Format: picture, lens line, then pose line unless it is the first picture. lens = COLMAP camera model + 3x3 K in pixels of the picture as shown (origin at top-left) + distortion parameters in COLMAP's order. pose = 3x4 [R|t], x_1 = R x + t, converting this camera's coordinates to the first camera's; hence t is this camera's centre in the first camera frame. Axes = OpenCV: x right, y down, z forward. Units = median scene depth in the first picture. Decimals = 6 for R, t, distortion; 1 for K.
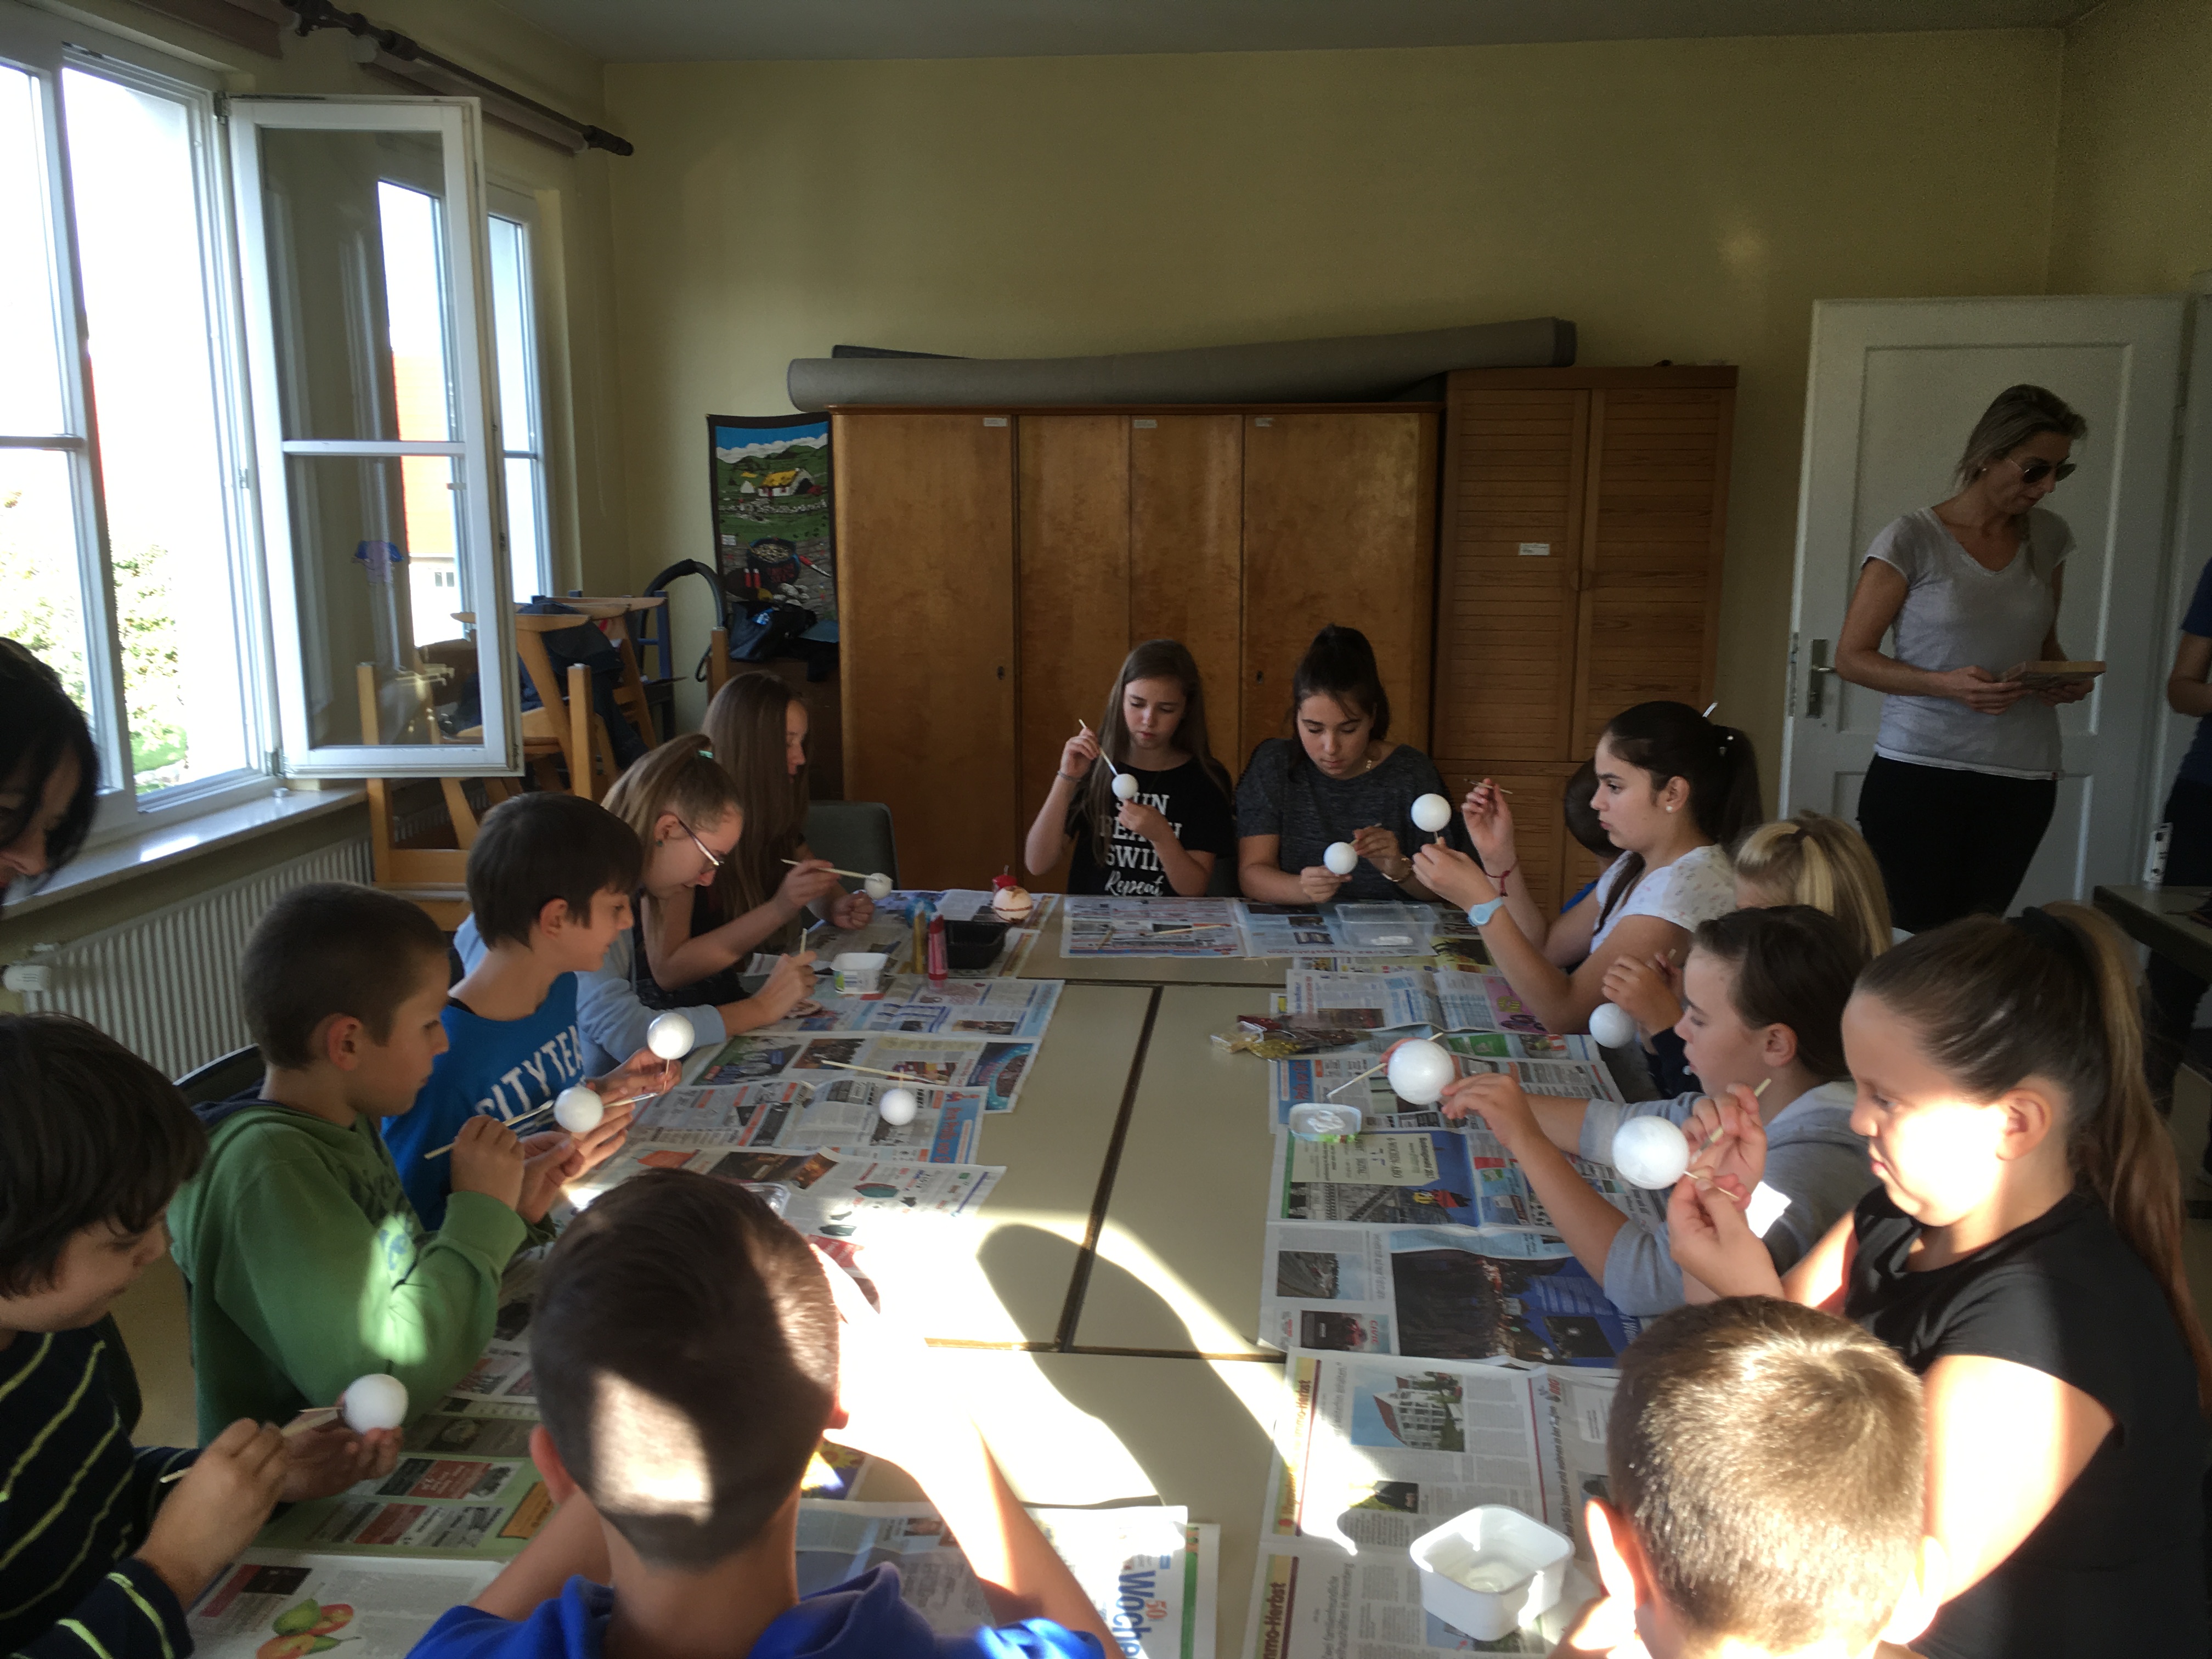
lens RADIAL K [[1870.4, 0, 1116.8], [0, 1870.4, 820.9], [0, 0, 1]] dist [0.068307, -0.079464]
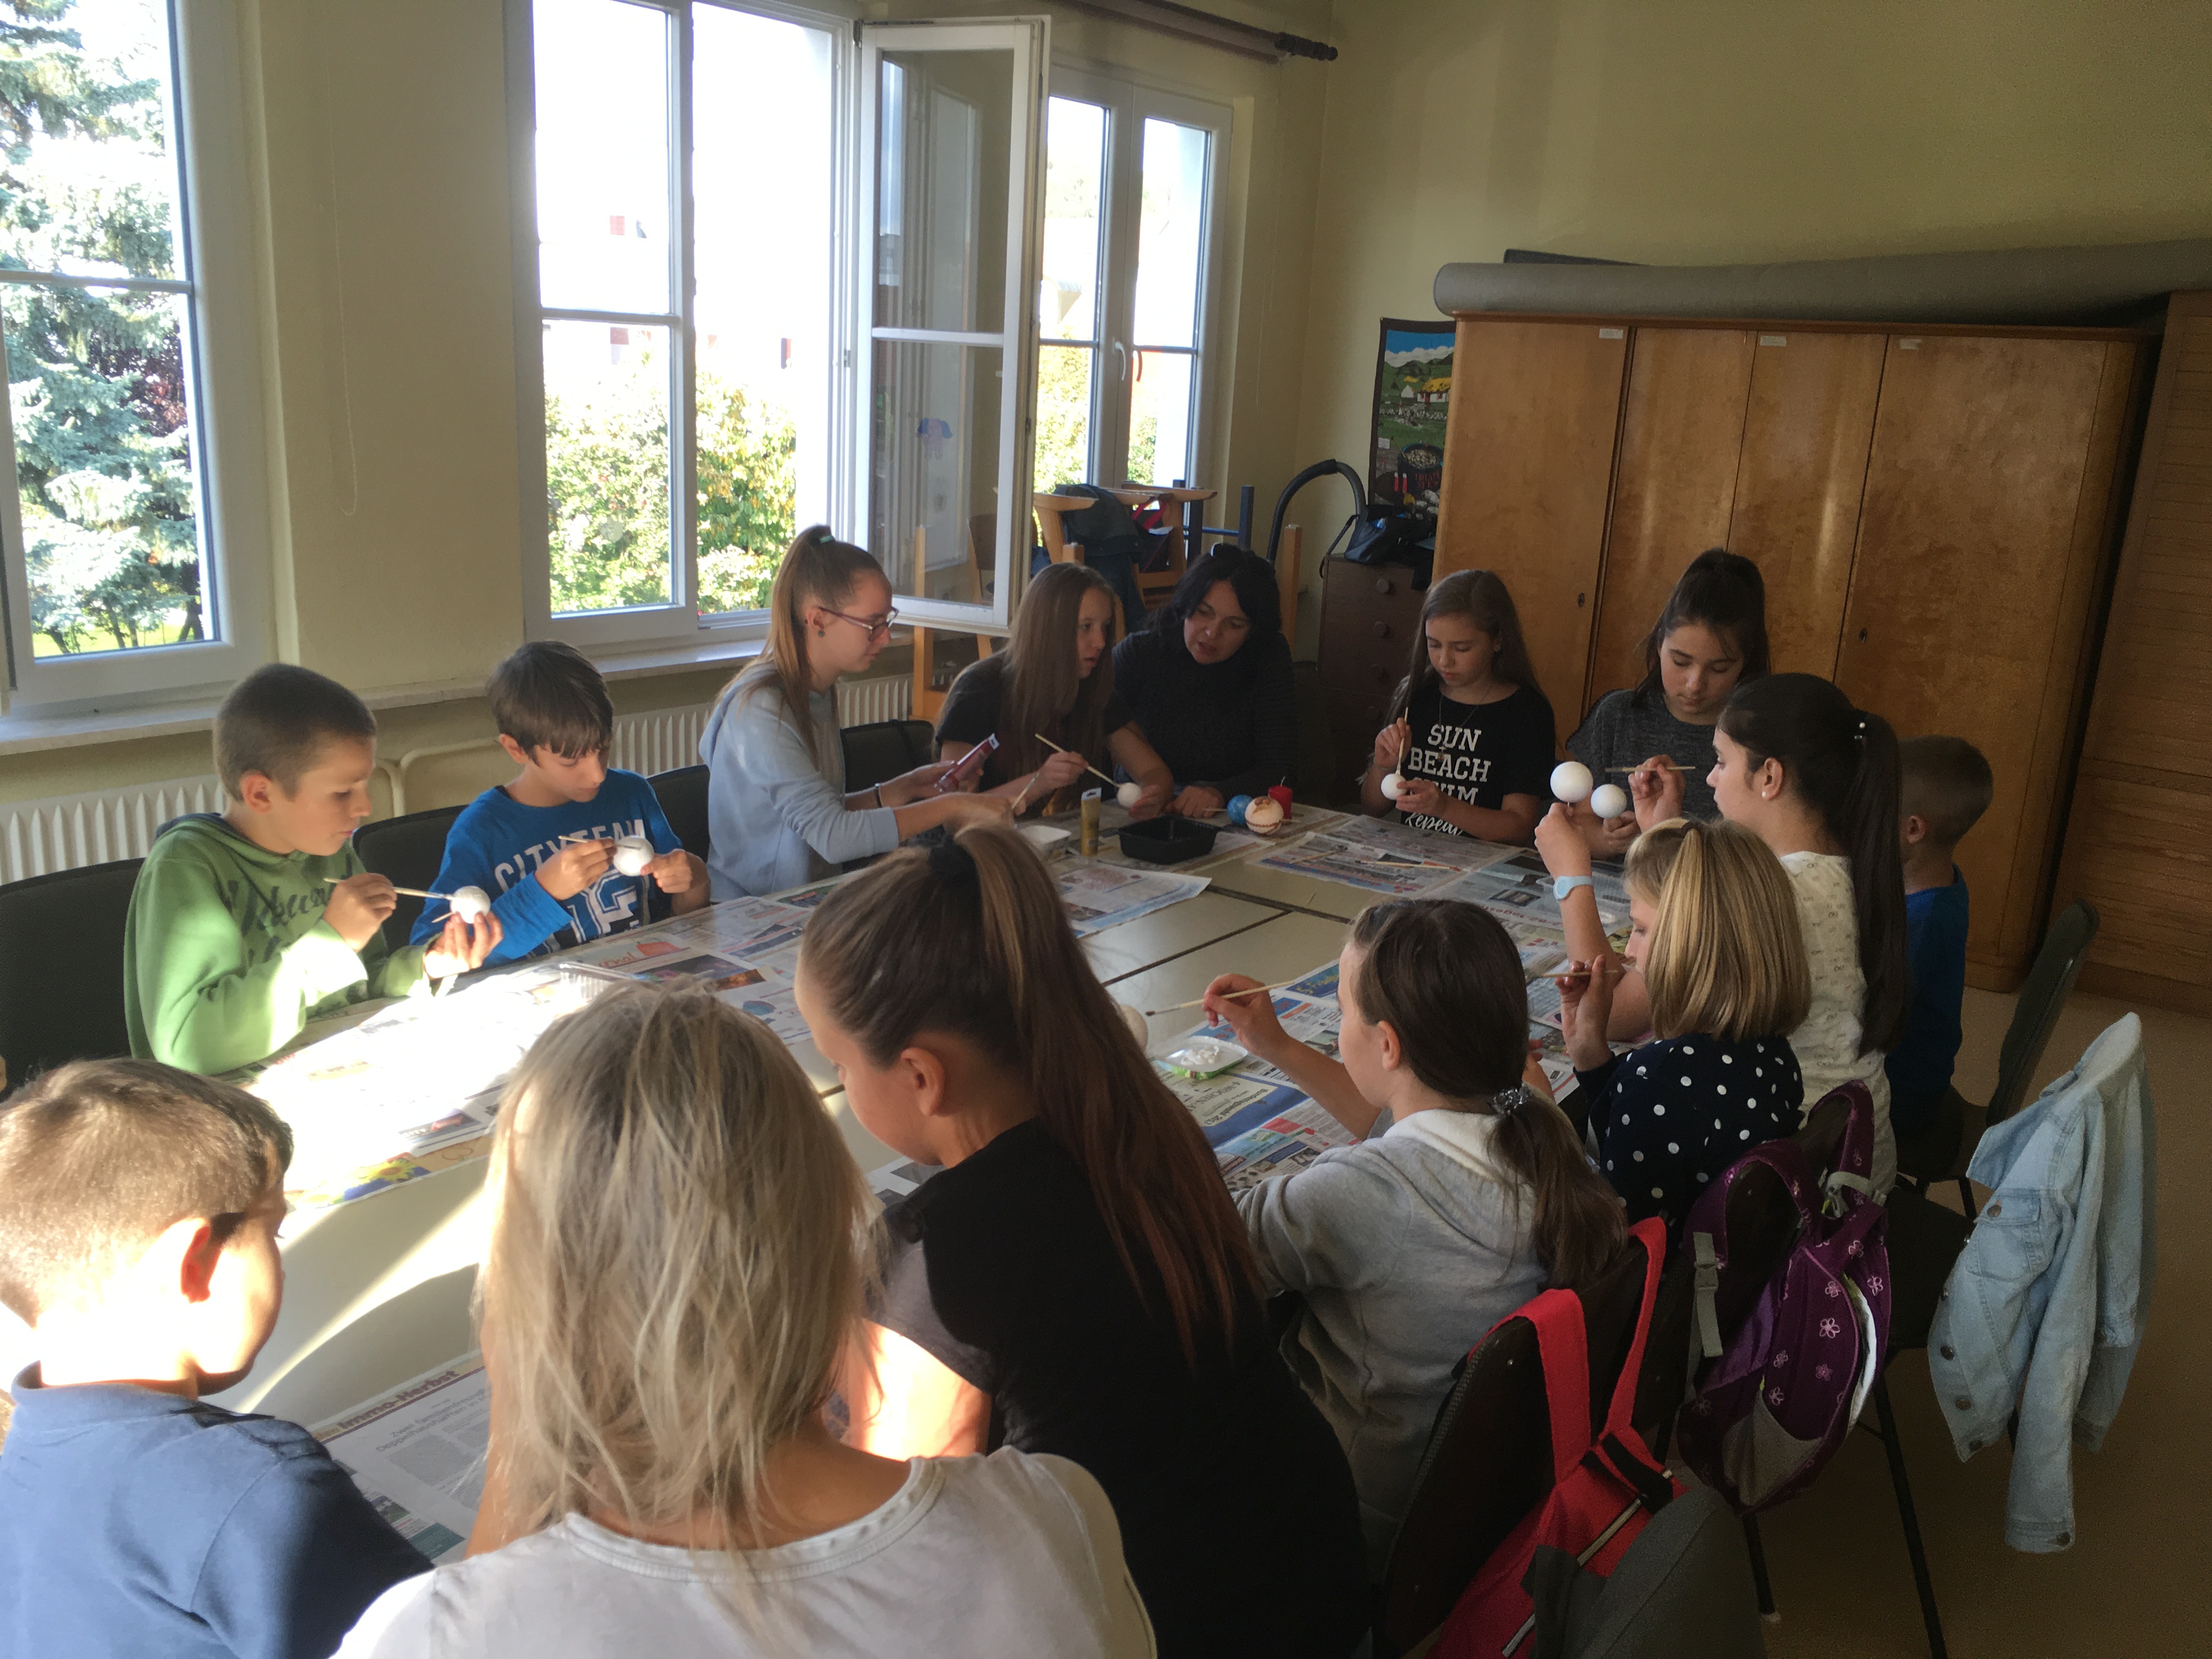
lens RADIAL K [[1870.4, 0, 1114.7], [0, 1870.4, 826.2], [0, 0, 1]] dist [0.068307, -0.079464]
pose [[0.857733, 0.168171, -0.485811, 0.224075], [-0.143512, 0.985742, 0.087848, -0.015432], [0.493658, -0.005630, 0.869638, 0.048224]]
